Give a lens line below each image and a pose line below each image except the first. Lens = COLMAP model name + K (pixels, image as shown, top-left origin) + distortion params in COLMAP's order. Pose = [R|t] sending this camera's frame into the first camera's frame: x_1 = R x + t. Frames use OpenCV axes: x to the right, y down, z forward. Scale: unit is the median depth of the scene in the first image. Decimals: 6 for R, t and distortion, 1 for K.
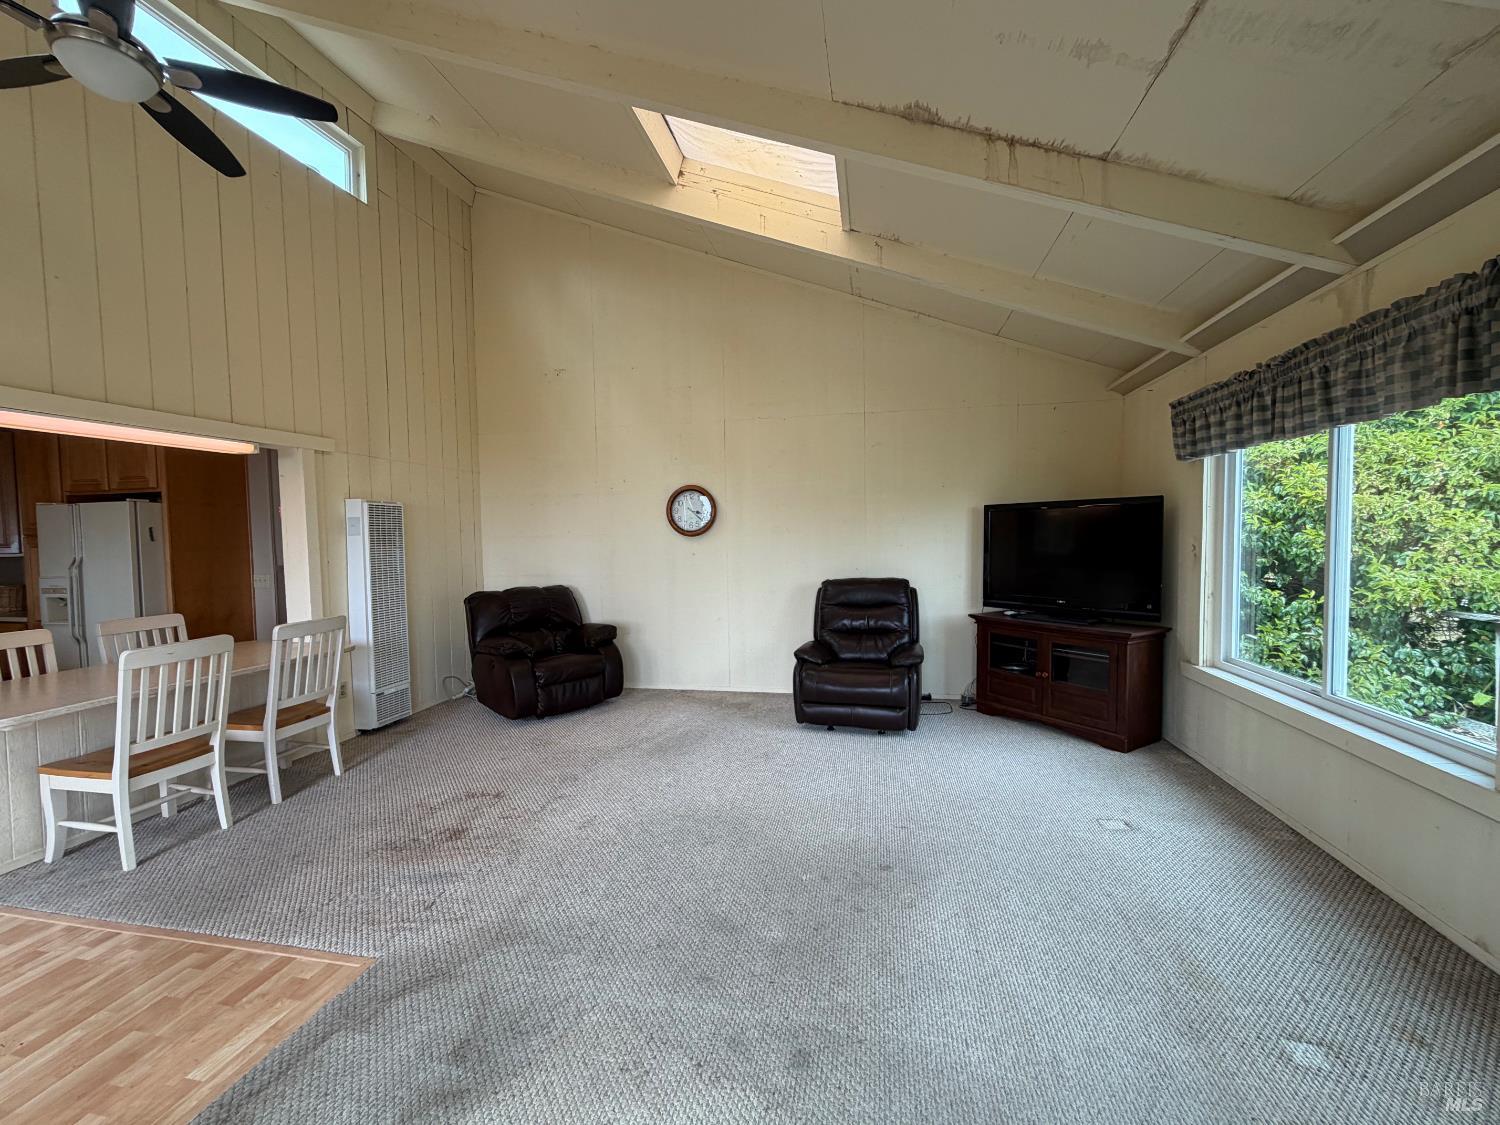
lens RADIAL K [[613.5, 0, 751.0], [0, 613.5, 563.8], [0, 0, 1]] dist [-0.001435, -0.000414]
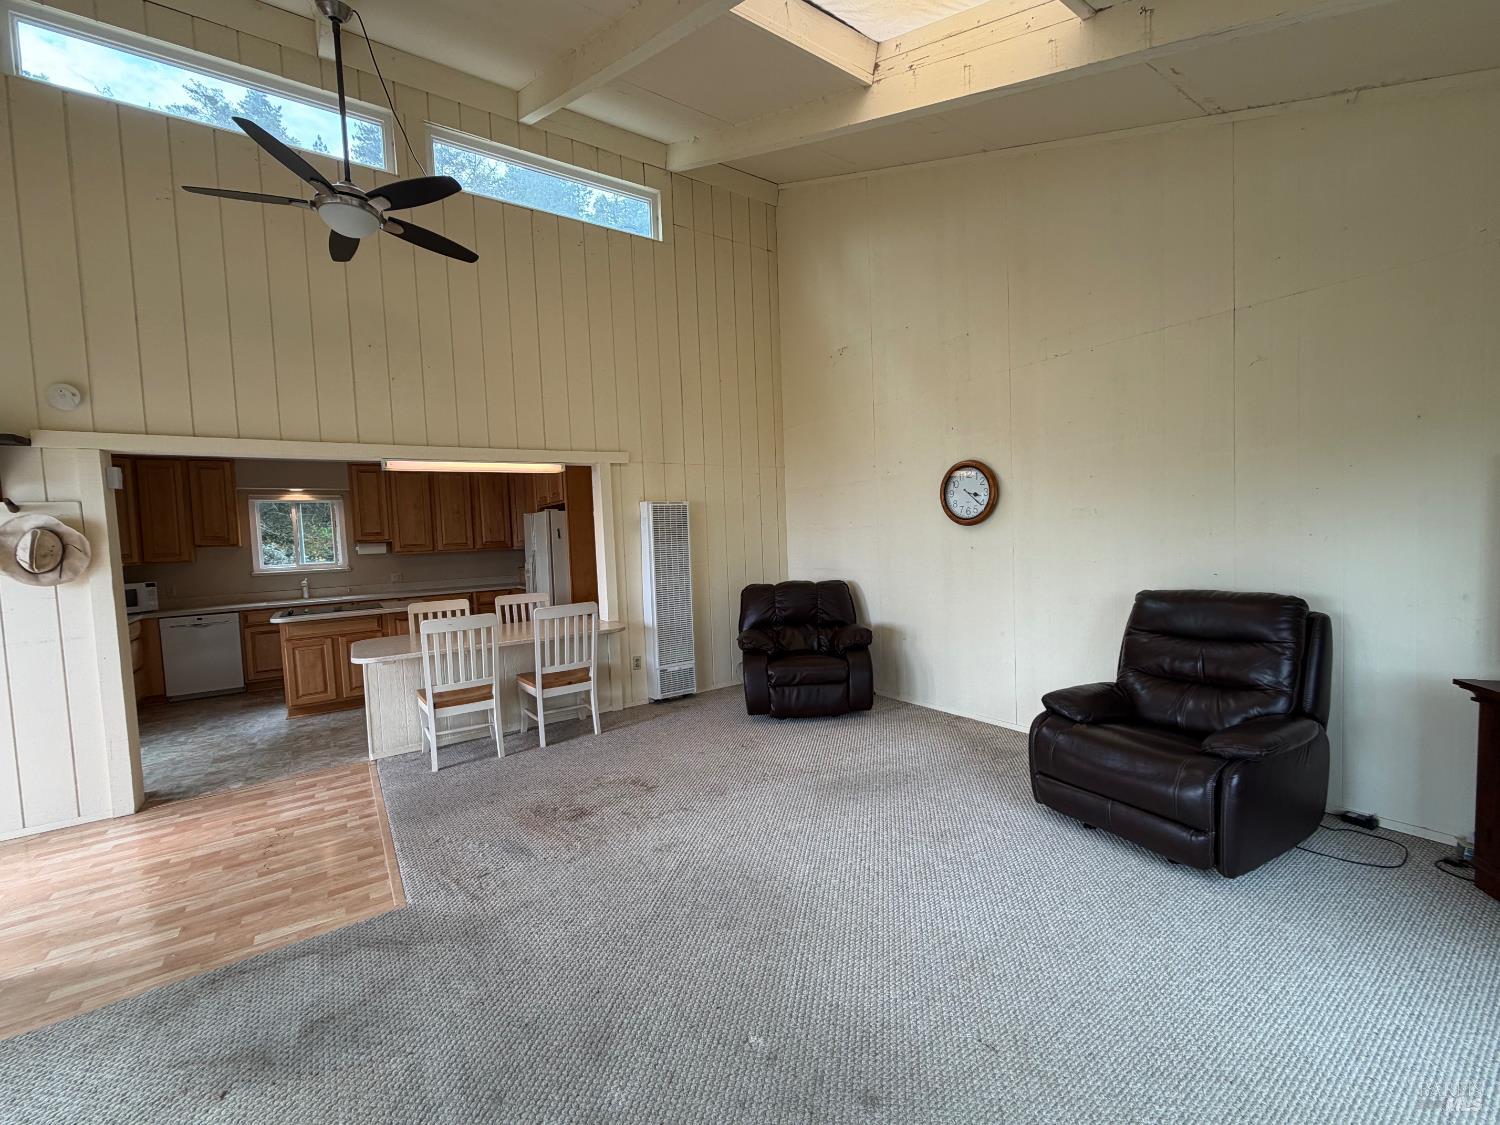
lens RADIAL K [[613.5, 0, 748.8], [0, 613.5, 563.9], [0, 0, 1]] dist [-0.001435, -0.000414]
pose [[0.718033, 0.022757, -0.695637, 0.335307], [-0.003912, 0.999581, 0.028663, -0.022491], [0.695998, -0.017859, 0.717821, 0.316993]]
